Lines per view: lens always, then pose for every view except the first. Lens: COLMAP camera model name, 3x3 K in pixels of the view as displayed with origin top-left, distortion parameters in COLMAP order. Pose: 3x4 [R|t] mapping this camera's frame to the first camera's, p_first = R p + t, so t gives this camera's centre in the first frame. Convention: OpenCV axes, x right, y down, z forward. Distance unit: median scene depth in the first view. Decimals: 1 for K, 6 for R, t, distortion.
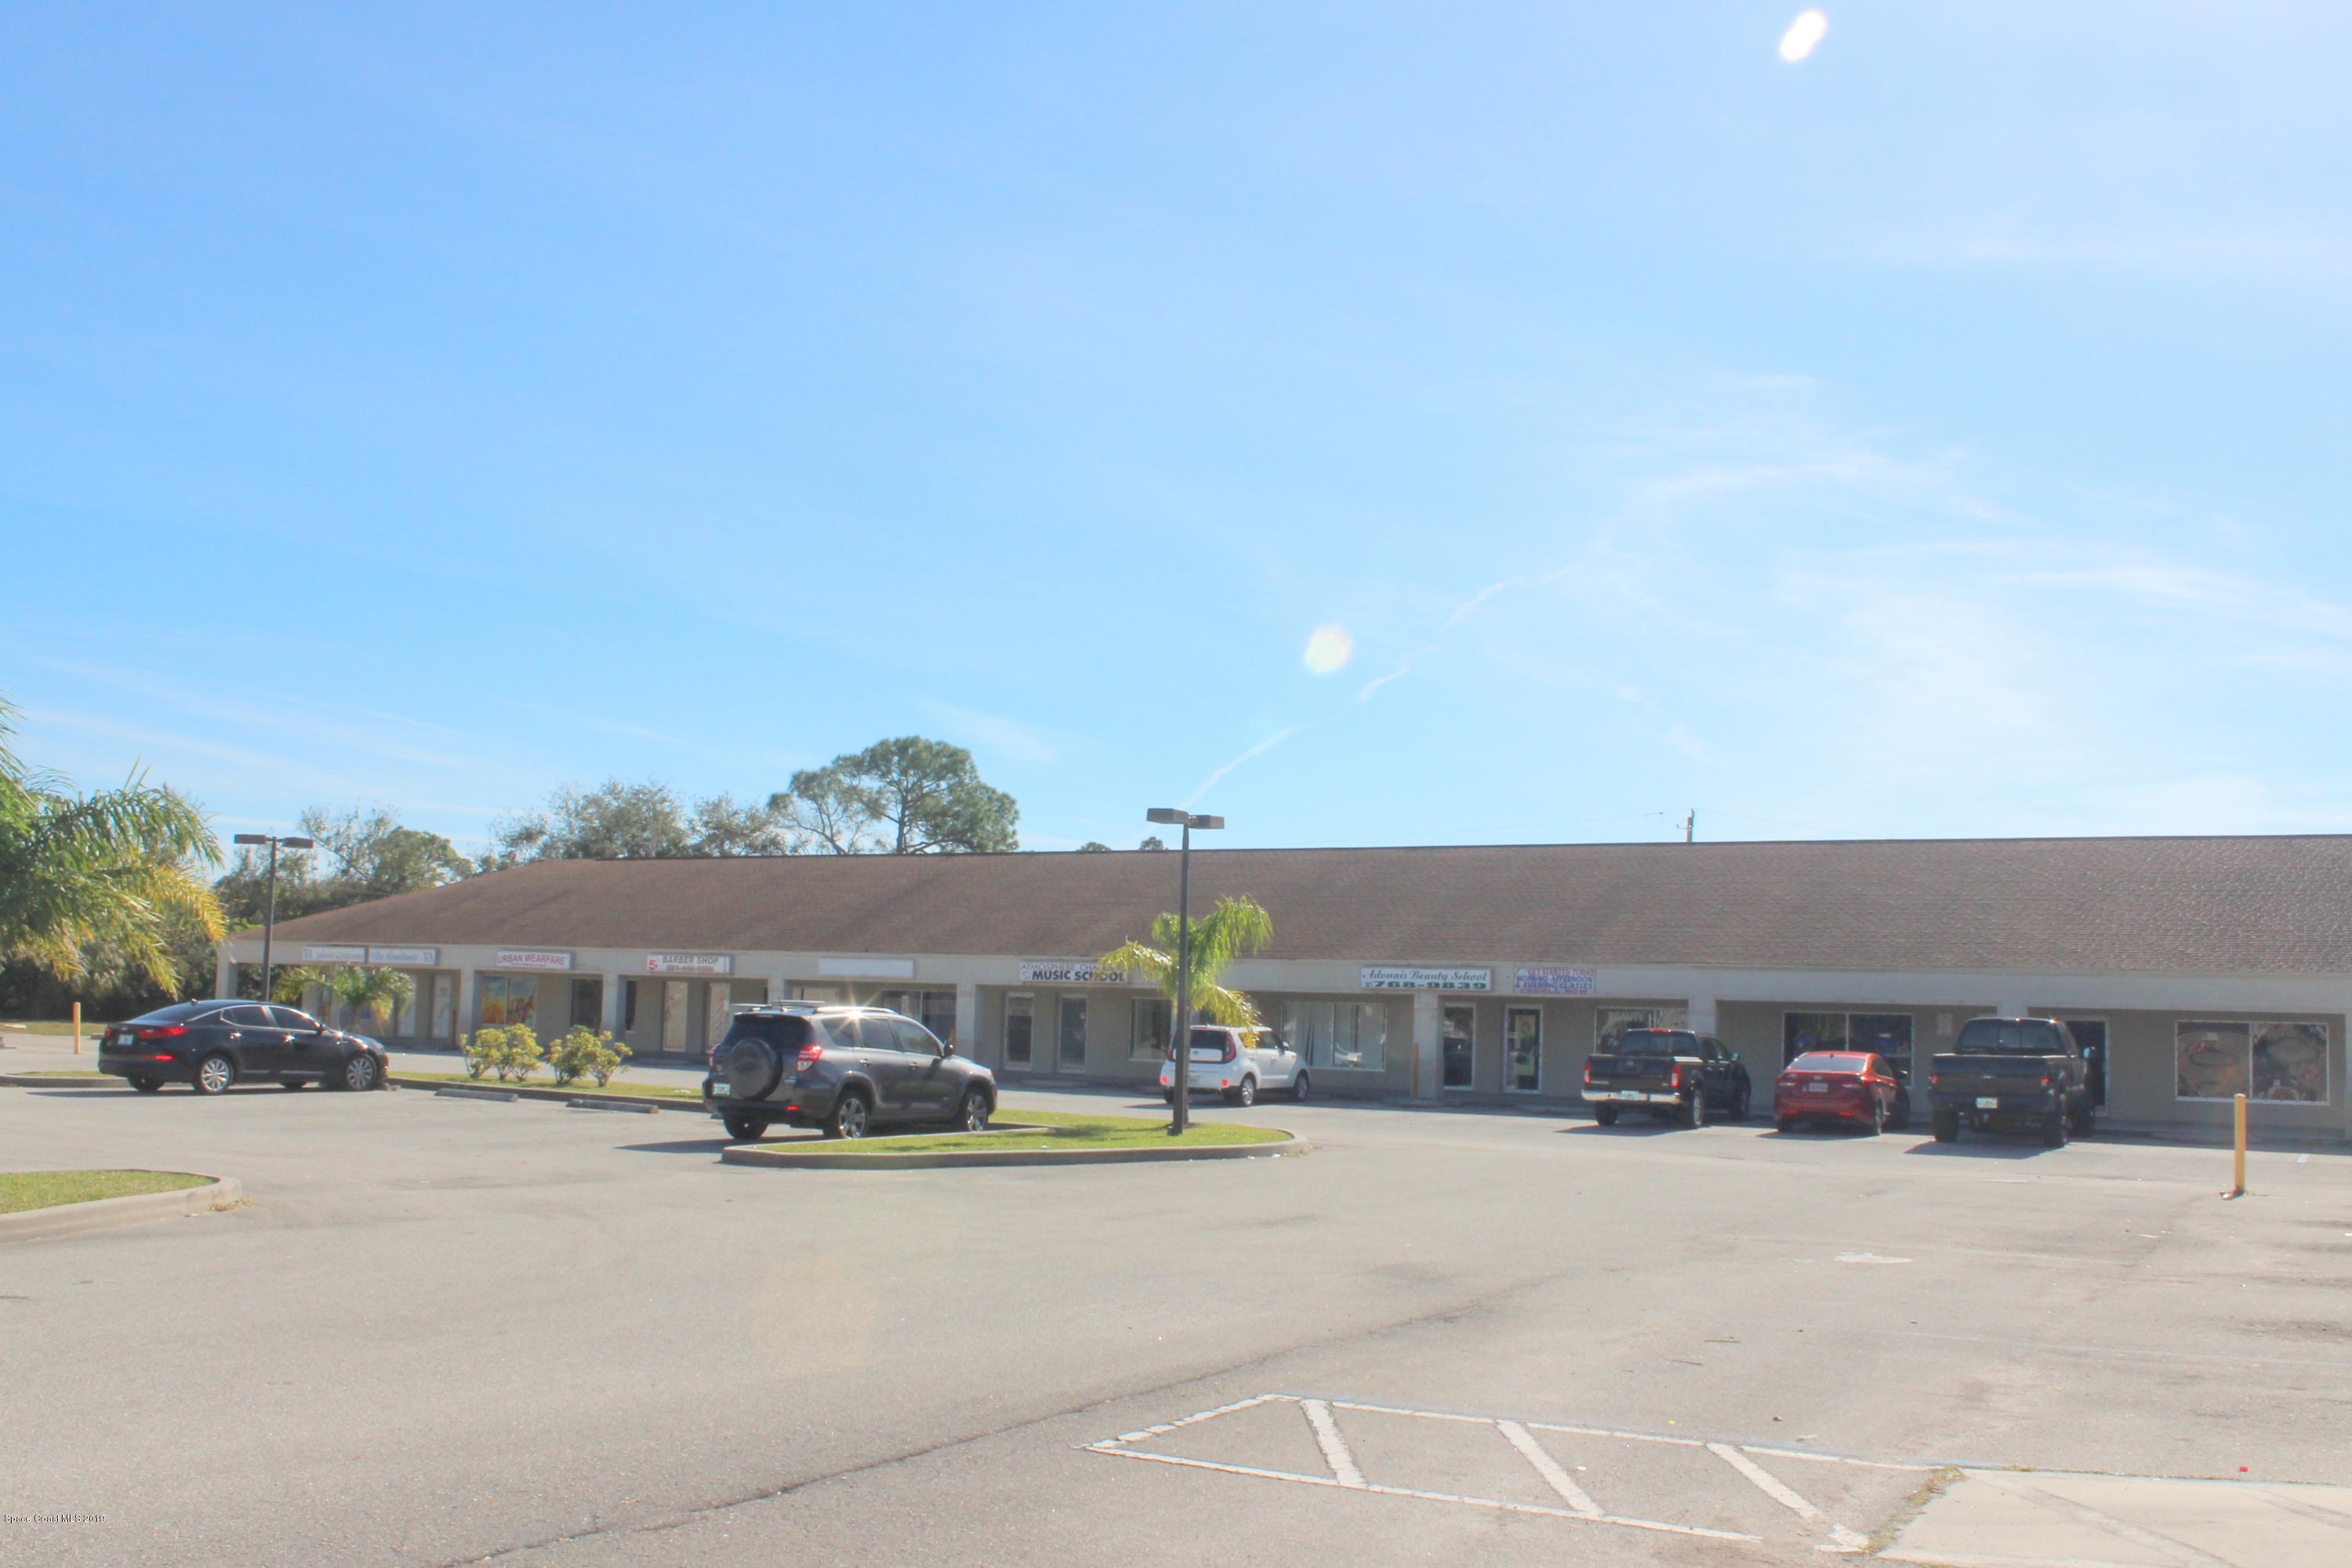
lens RADIAL K [[2279.5, 0, 1172.9], [0, 2279.5, 822.7], [0, 0, 1]] dist [-0.233450, 0.389576]
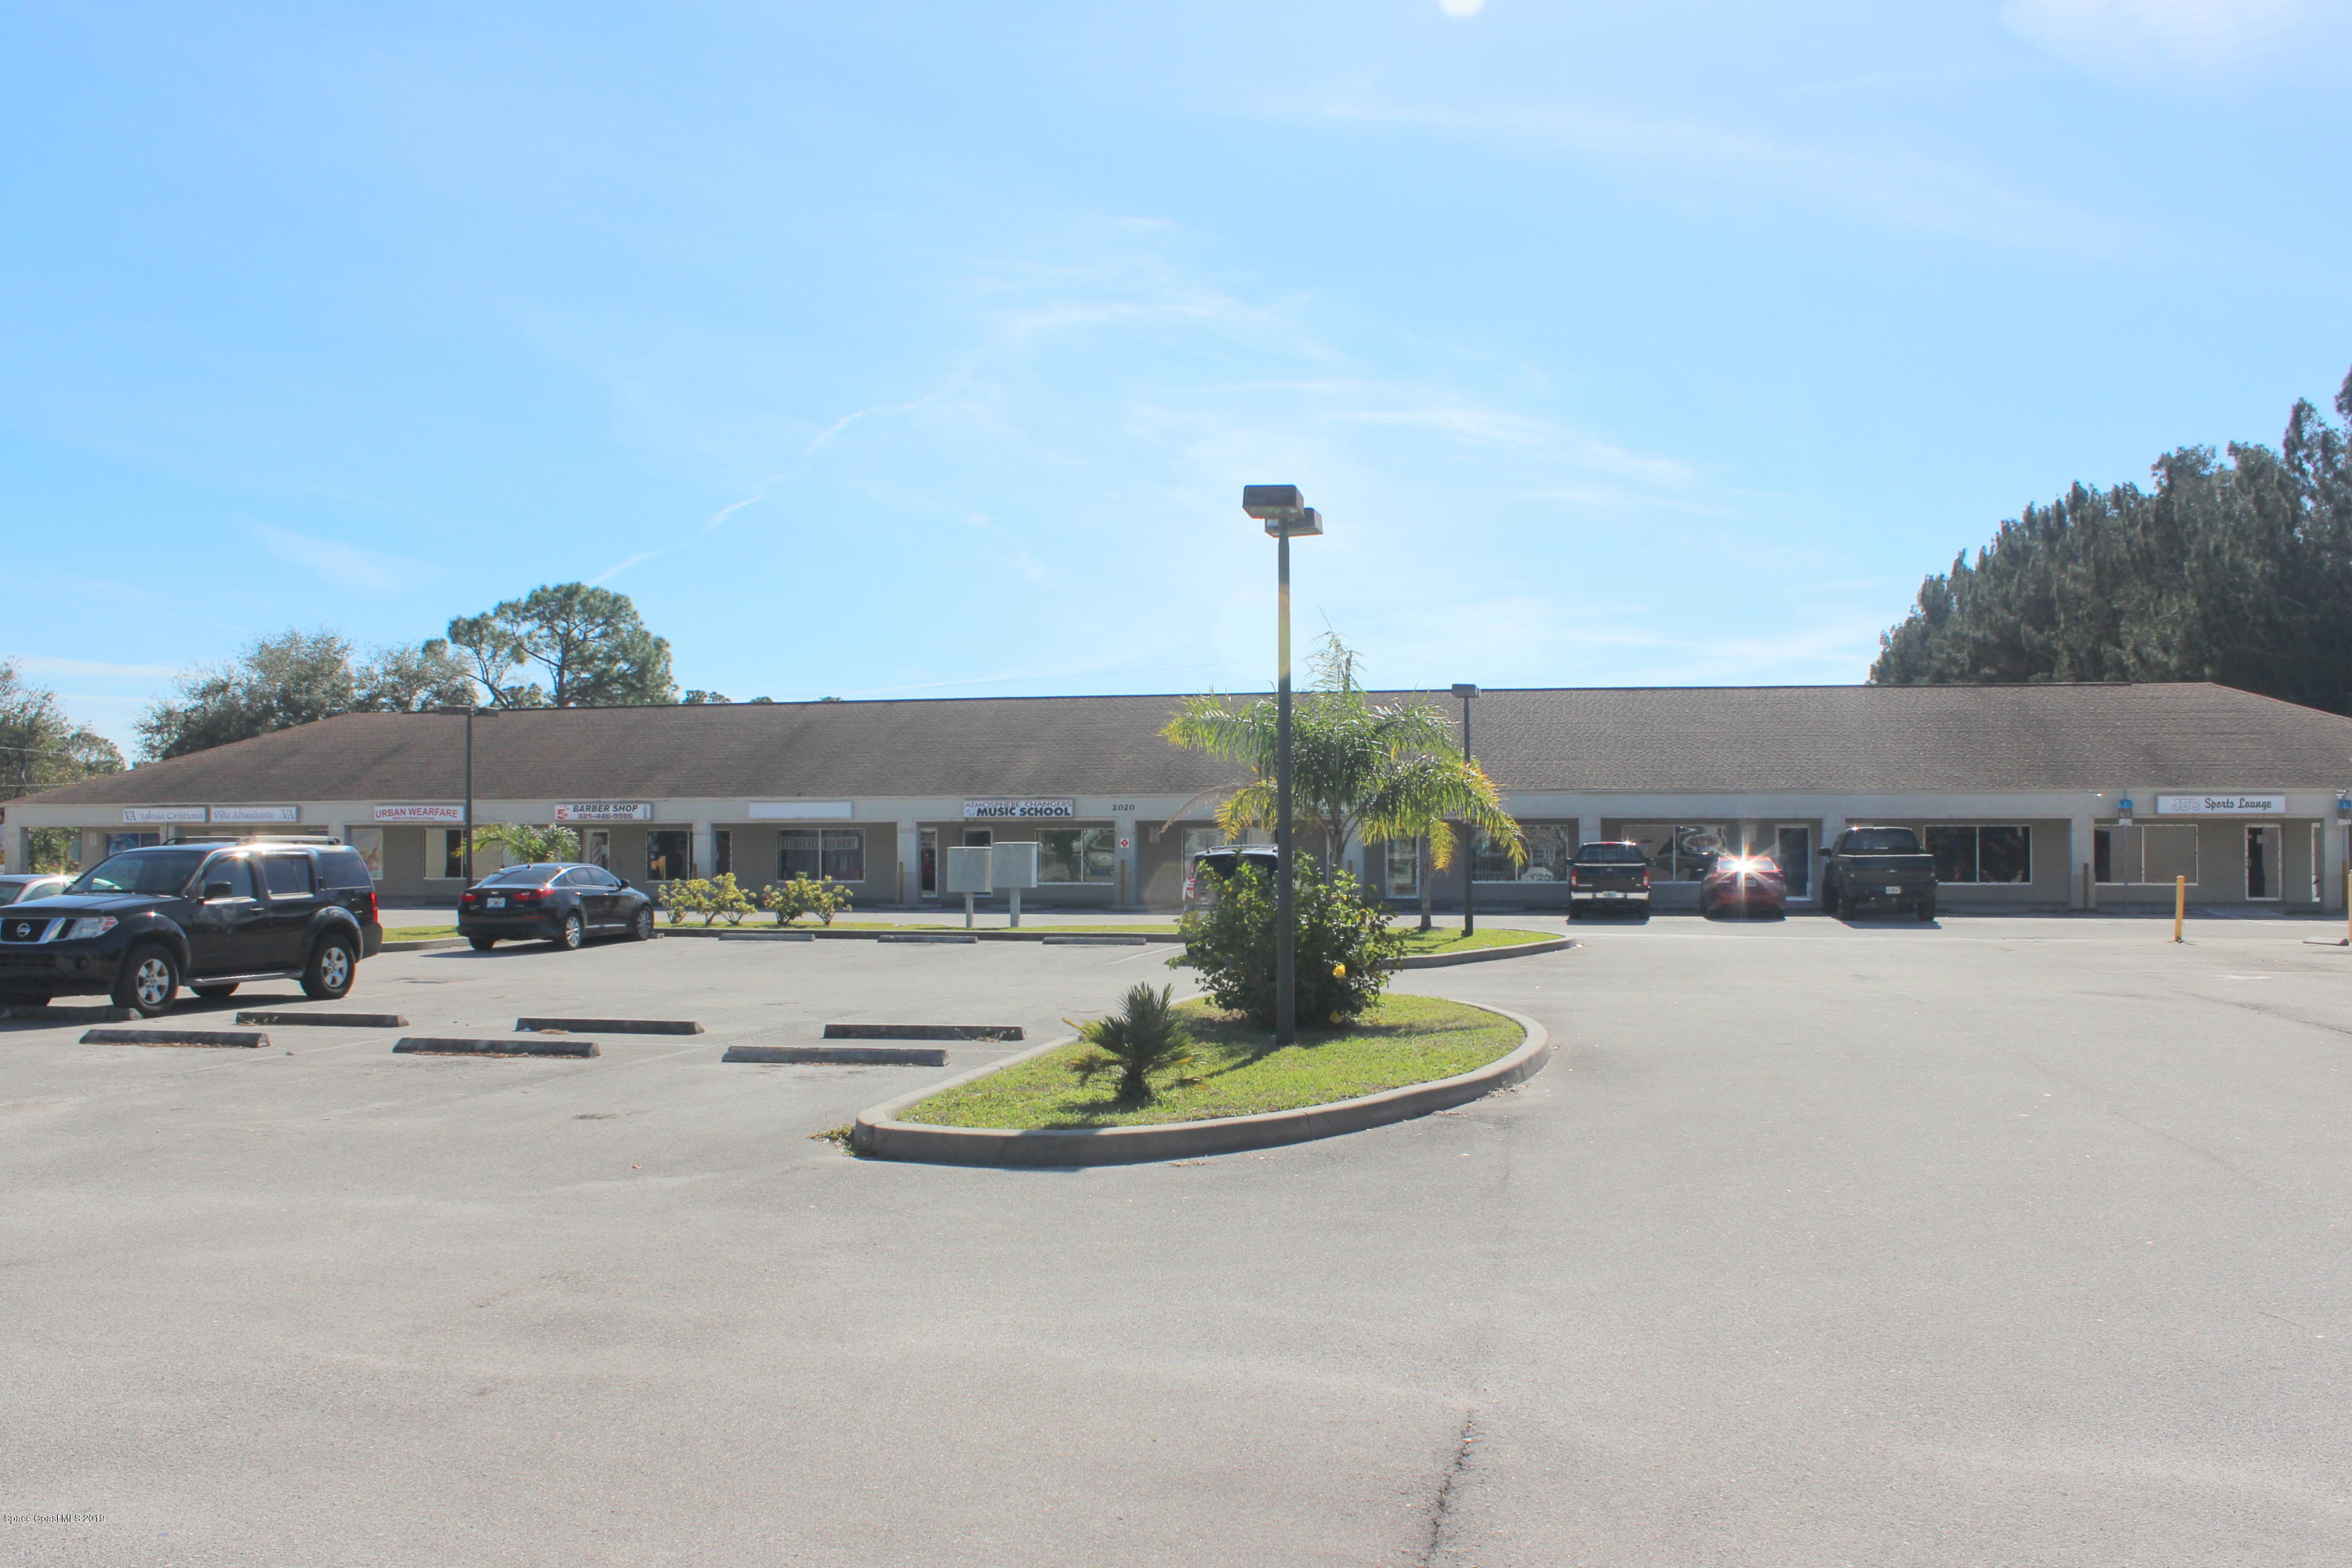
lens RADIAL K [[2279.5, 0, 1172.9], [0, 2279.5, 822.7], [0, 0, 1]] dist [-0.233450, 0.389576]
pose [[0.946033, -0.030940, 0.322591, -0.189713], [0.004944, 0.996694, 0.081096, -0.010754], [-0.324033, -0.075125, 0.943058, -0.055191]]
